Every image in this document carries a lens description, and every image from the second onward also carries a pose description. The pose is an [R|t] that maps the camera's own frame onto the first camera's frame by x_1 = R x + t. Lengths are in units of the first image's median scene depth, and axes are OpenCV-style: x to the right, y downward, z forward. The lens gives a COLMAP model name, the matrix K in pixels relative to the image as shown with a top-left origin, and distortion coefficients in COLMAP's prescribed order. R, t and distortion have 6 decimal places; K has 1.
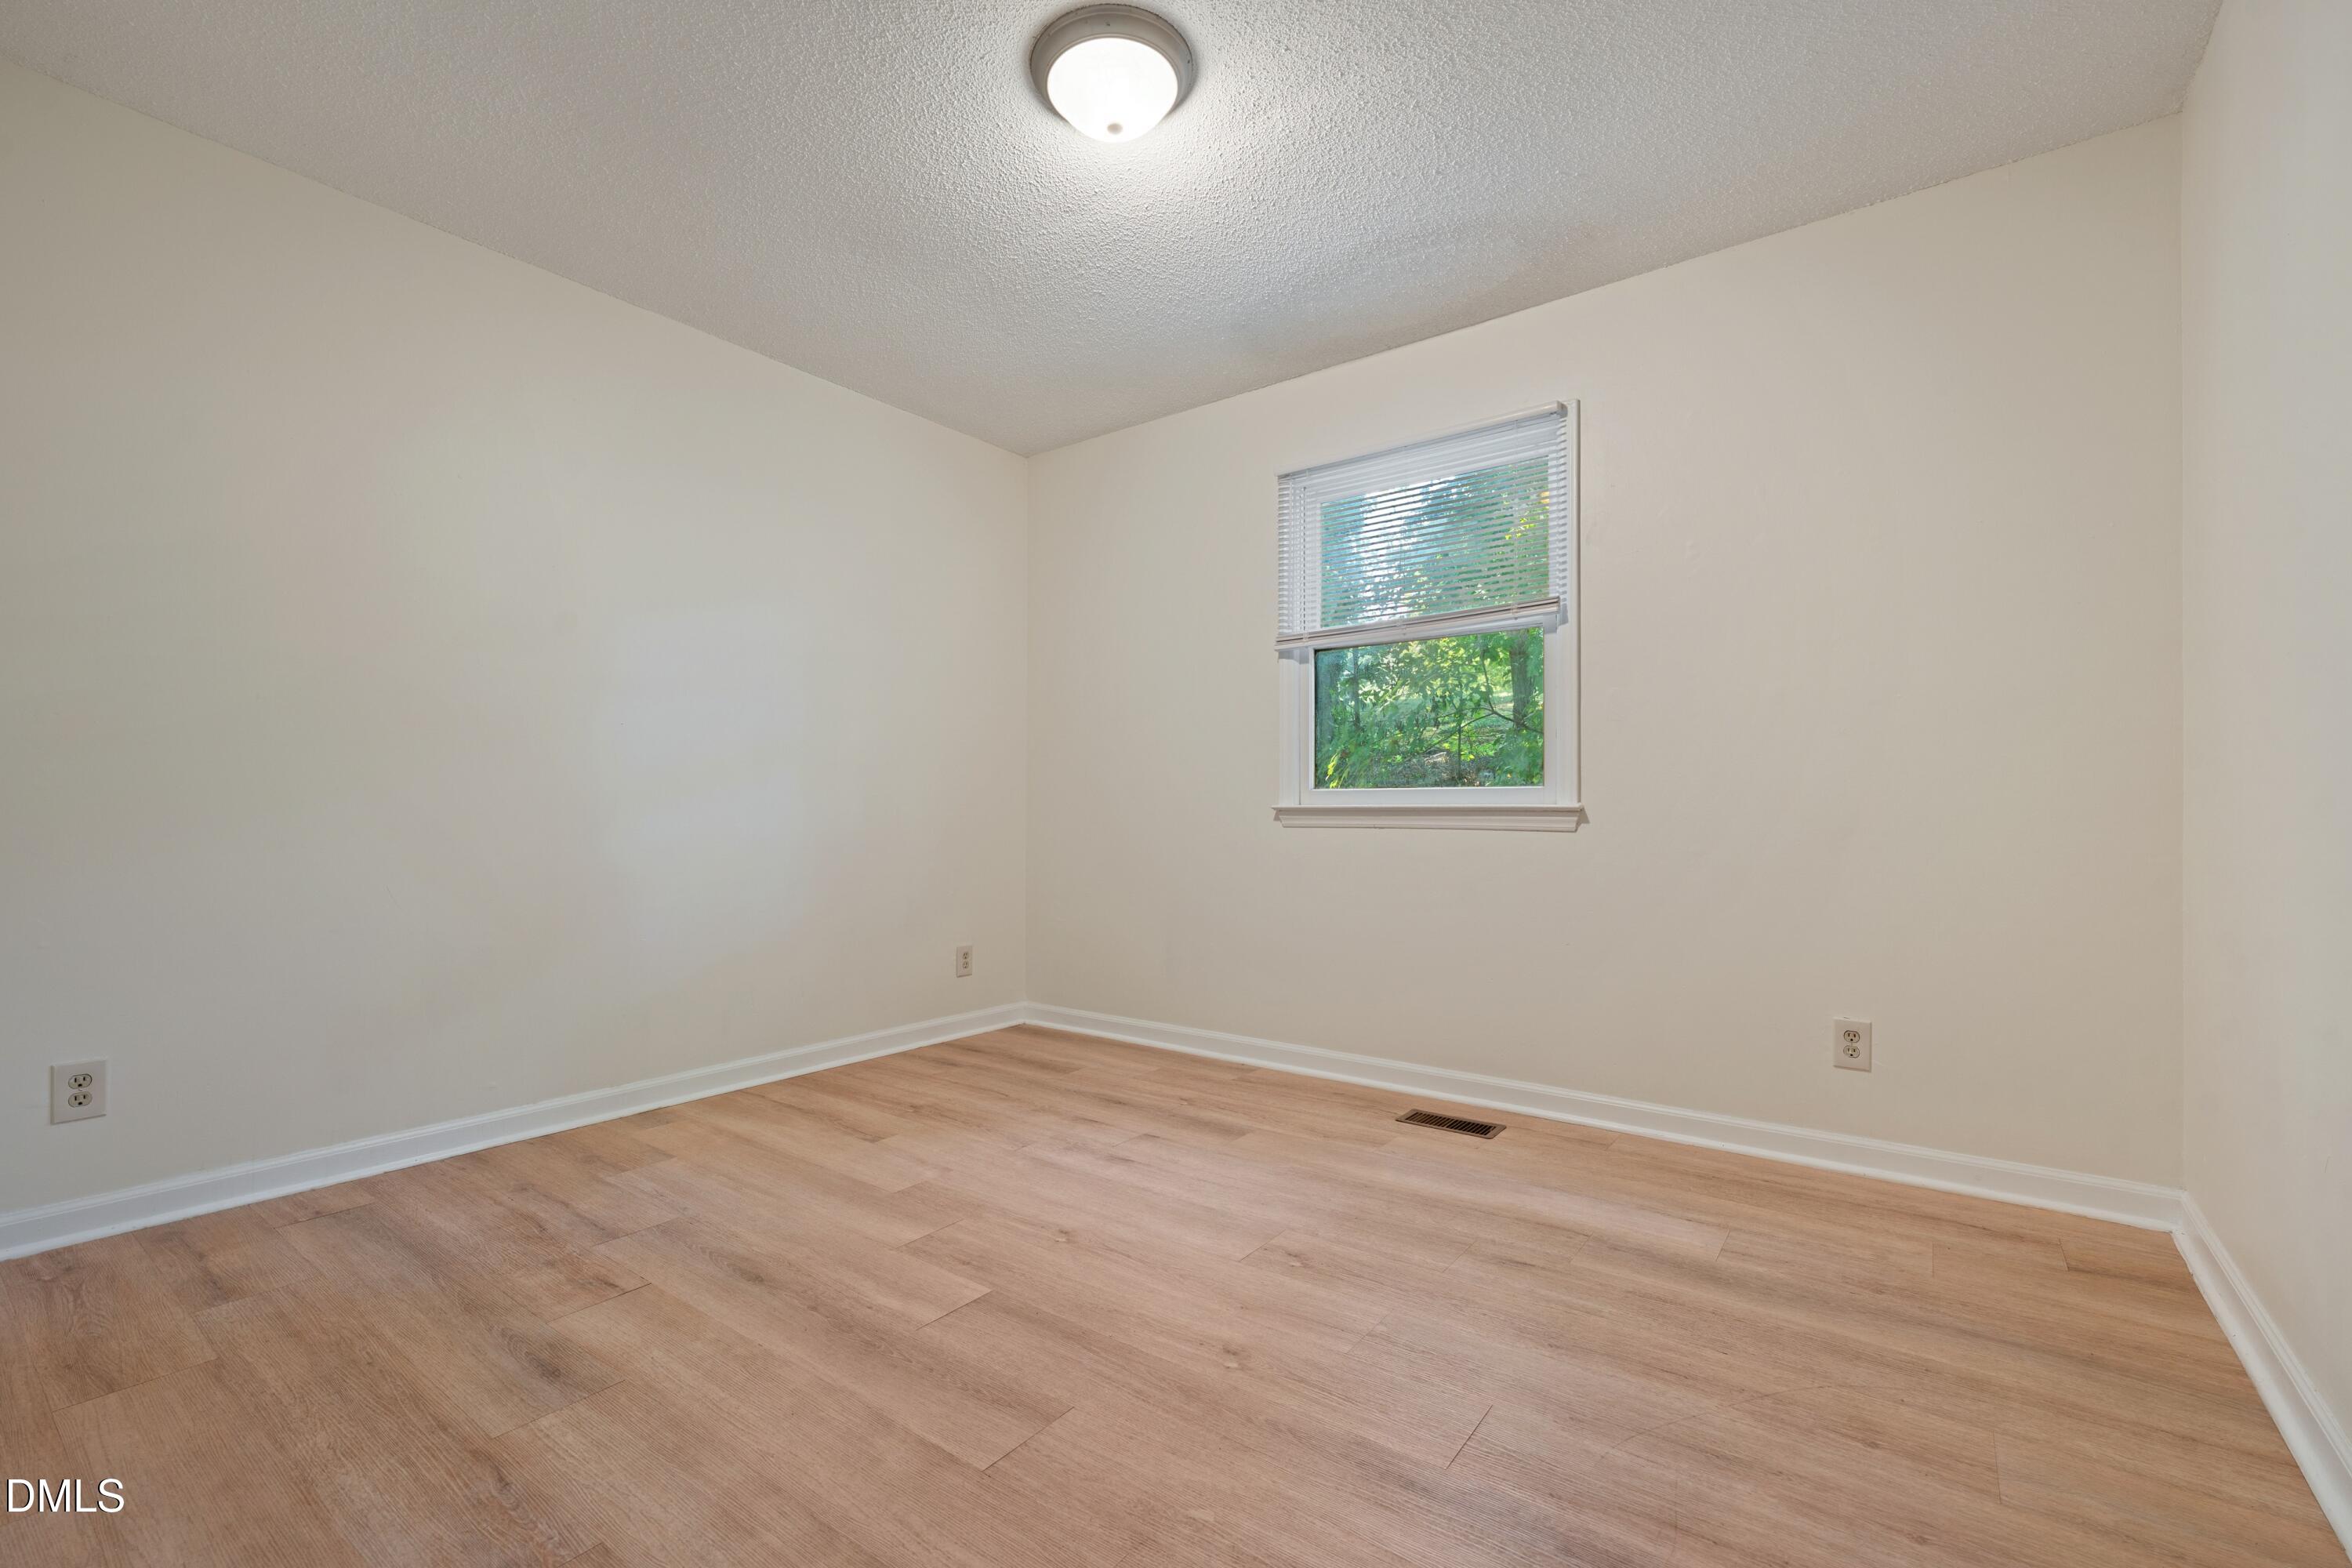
lens RADIAL K [[1019.2, 0, 1168.2], [0, 1019.2, 801.5], [0, 0, 1]] dist [0.000135, 0.000231]
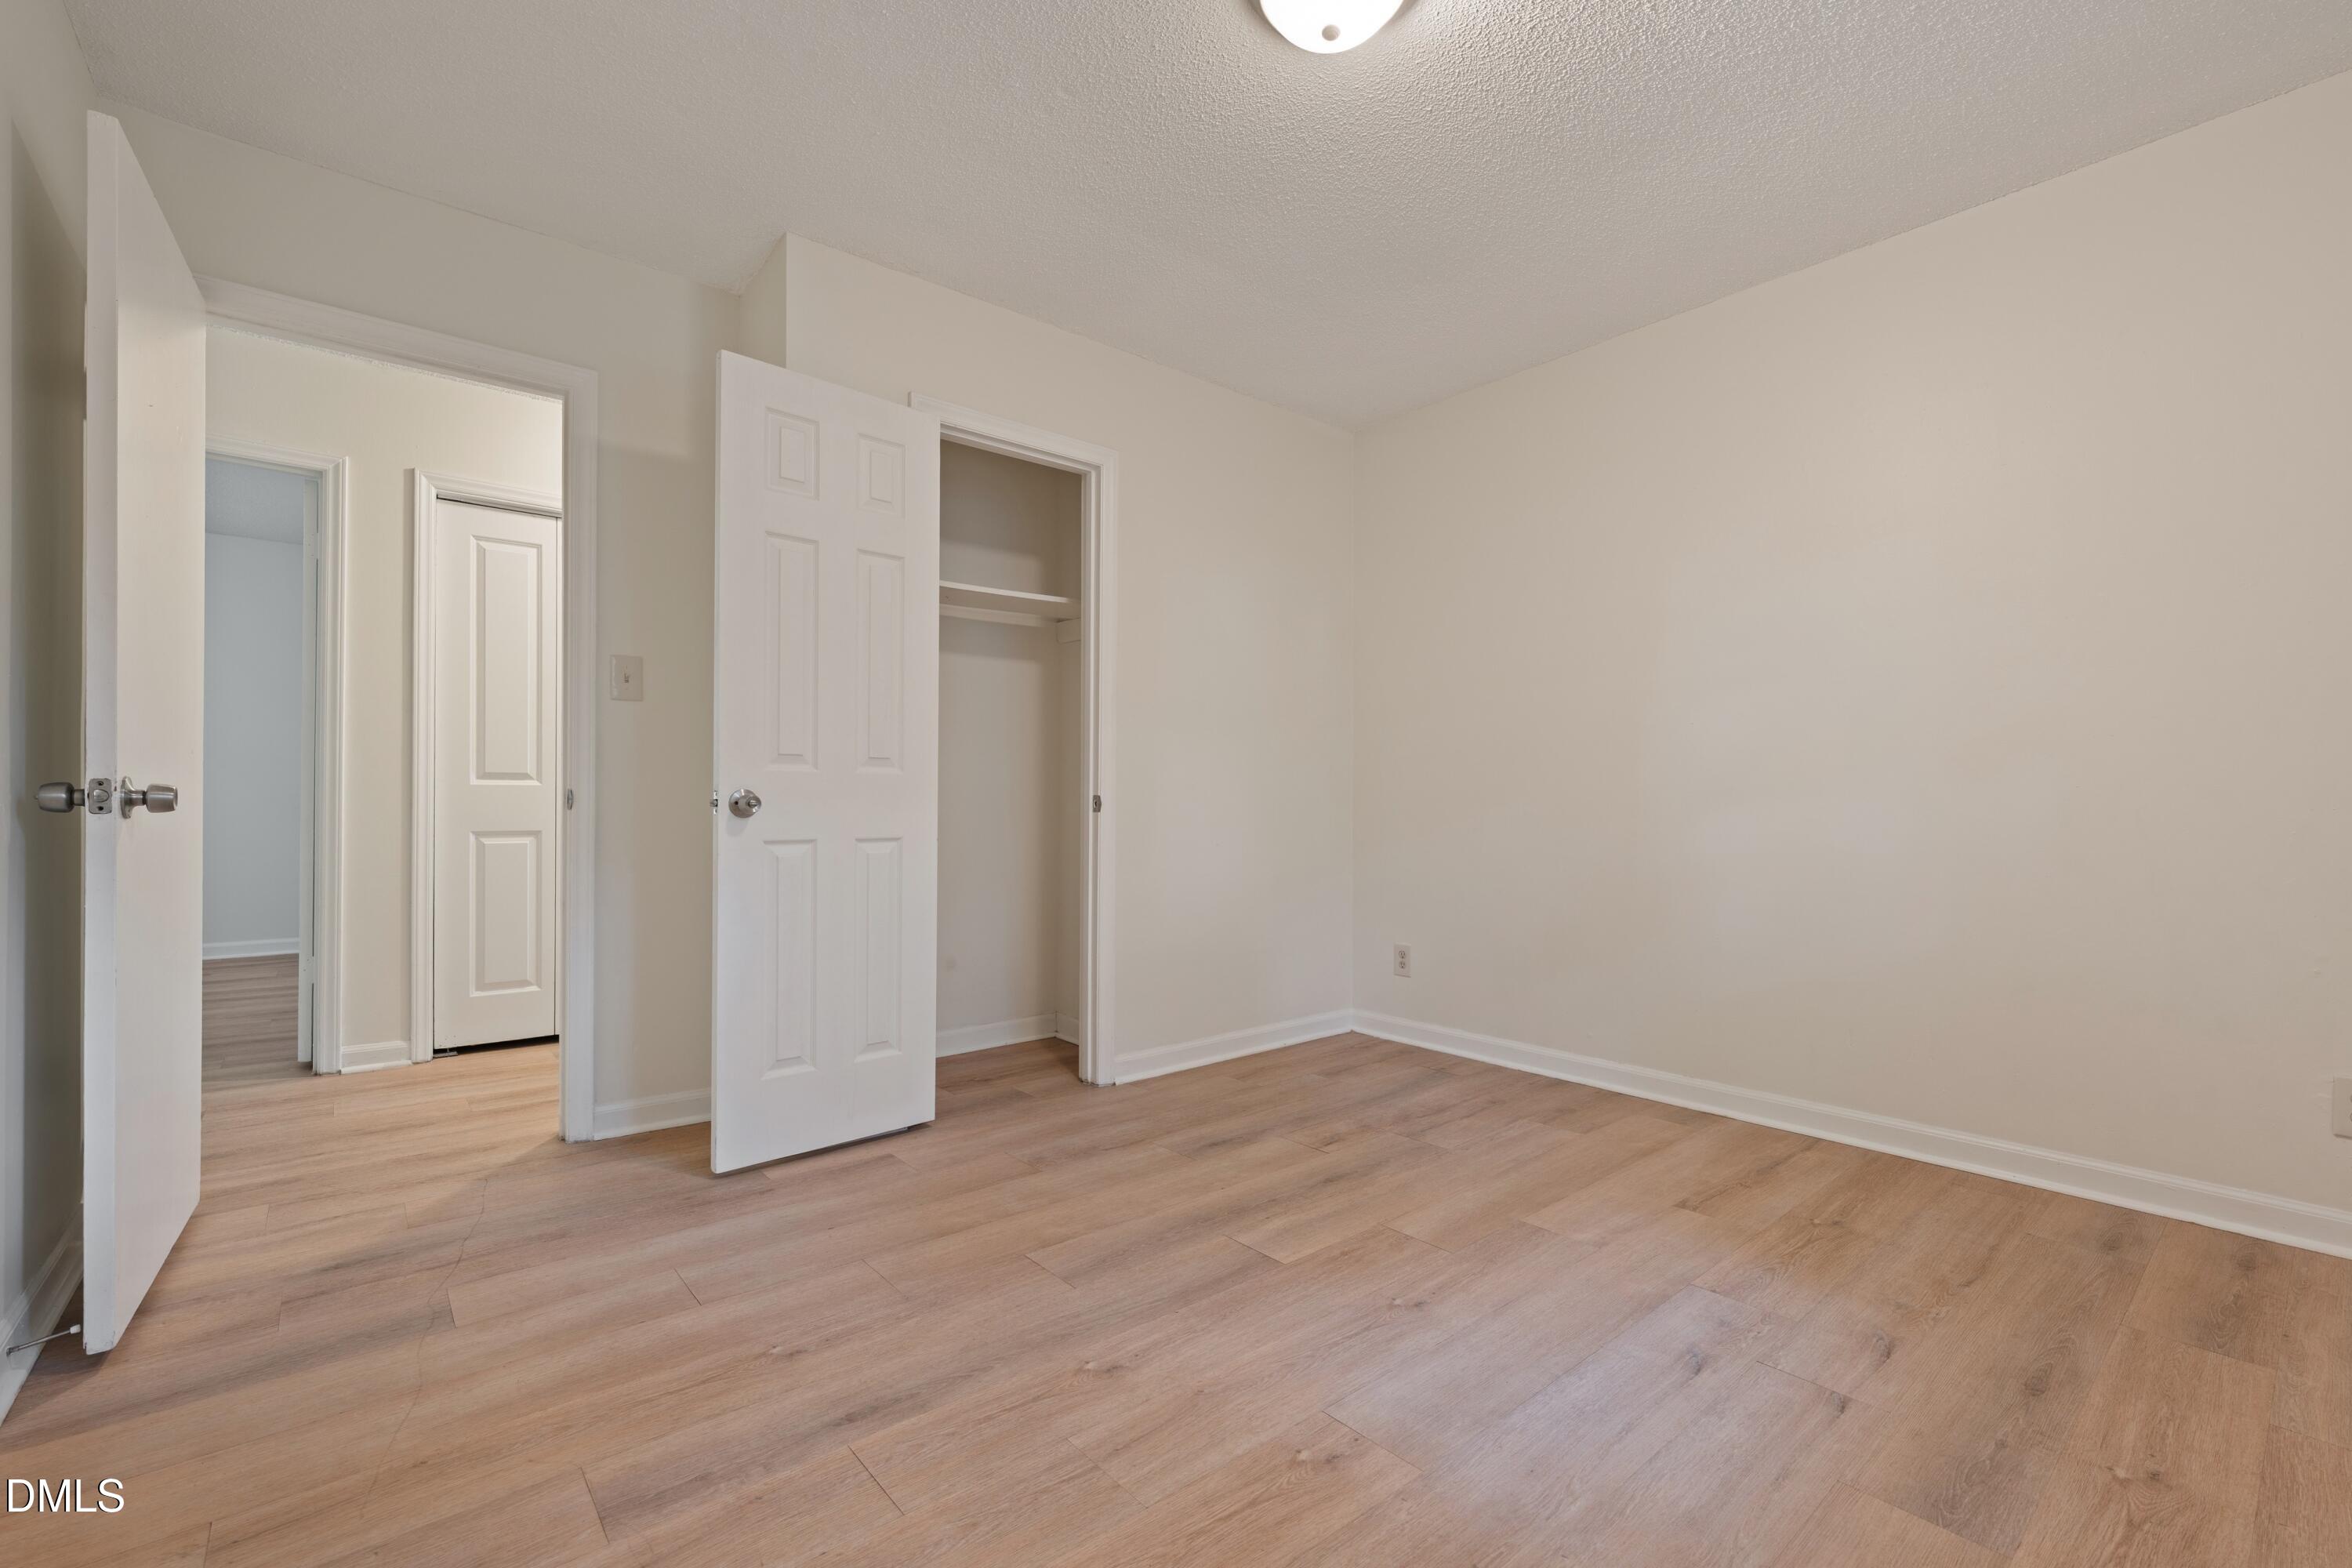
lens RADIAL K [[1019.2, 0, 1168.2], [0, 1019.2, 801.5], [0, 0, 1]] dist [0.000135, 0.000231]
pose [[-0.241567, -0.003723, -0.970377, 0.688981], [0.004920, 0.999975, -0.005062, 0.010528], [0.970372, -0.005997, -0.241542, 0.906107]]
